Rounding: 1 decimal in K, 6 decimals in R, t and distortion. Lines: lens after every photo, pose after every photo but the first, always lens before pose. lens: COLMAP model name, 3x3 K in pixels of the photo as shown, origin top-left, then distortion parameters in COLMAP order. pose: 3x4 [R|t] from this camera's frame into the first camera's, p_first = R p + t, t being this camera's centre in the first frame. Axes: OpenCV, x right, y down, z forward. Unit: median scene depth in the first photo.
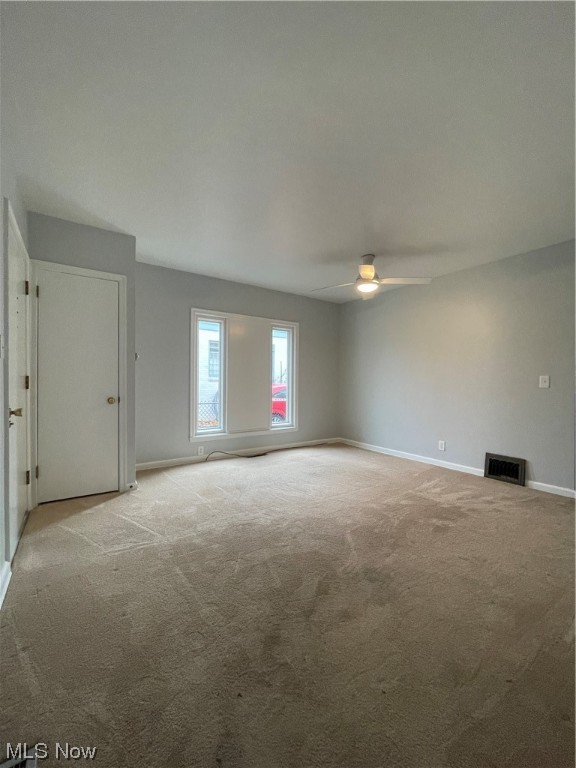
lens RADIAL K [[307.8, 0, 288.0], [0, 307.8, 384.0], [0, 0, 1]] dist [0.001566, 0.000261]
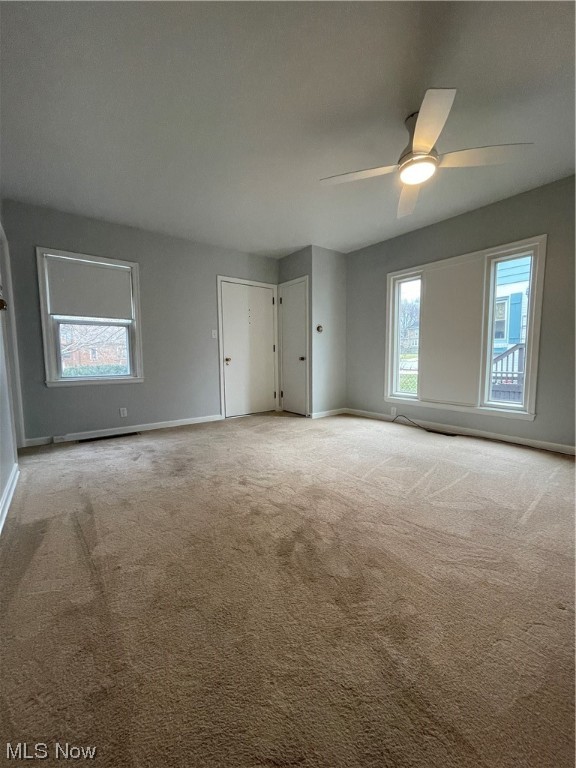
lens RADIAL K [[307.8, 0, 288.0], [0, 307.8, 384.0], [0, 0, 1]] dist [0.001566, 0.000261]
pose [[0.051568, 0.084341, -0.995102, 0.722862], [0.004047, 0.996402, 0.084661, 0.035225], [0.998661, -0.008393, 0.051041, 0.594007]]
